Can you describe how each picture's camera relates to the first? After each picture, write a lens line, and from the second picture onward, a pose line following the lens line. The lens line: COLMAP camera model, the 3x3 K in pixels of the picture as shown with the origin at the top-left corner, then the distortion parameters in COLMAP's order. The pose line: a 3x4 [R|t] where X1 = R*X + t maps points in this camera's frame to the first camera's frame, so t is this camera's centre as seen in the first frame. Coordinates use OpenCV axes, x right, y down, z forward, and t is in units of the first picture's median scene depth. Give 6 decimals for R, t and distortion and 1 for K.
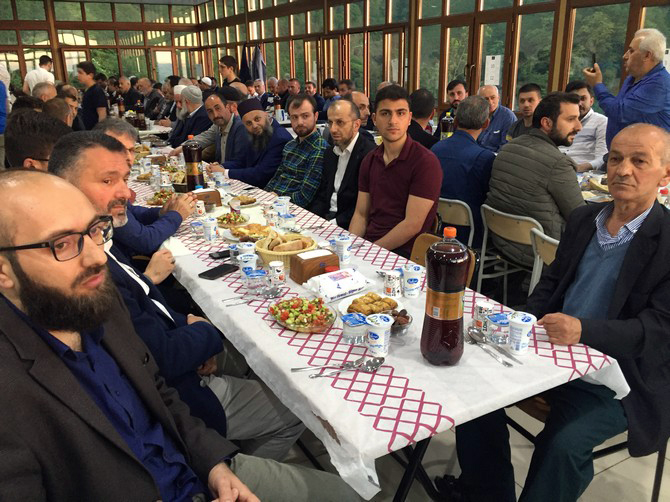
lens RADIAL K [[574.1, 0, 335.2], [0, 574.1, 250.9], [0, 0, 1]] dist [0.045071, -0.052803]
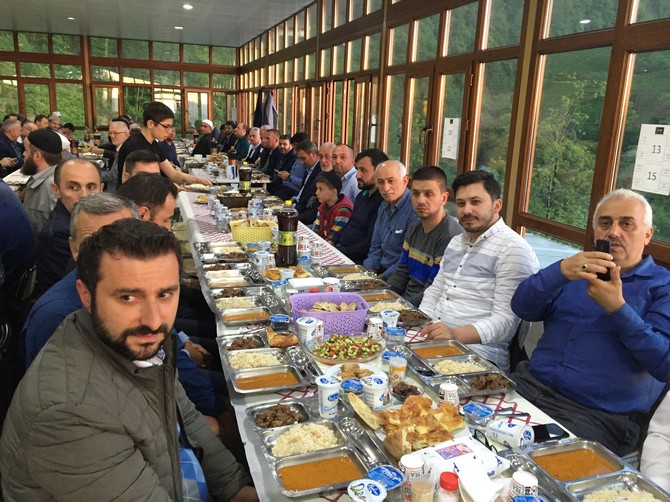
lens RADIAL K [[574.1, 0, 335.6], [0, 574.1, 250.0], [0, 0, 1]] dist [0.045071, -0.052803]
pose [[0.979273, 0.100058, -0.176105, 0.251830], [-0.113555, 0.991182, -0.068289, -0.103270], [0.167719, 0.086871, 0.982000, 0.269768]]
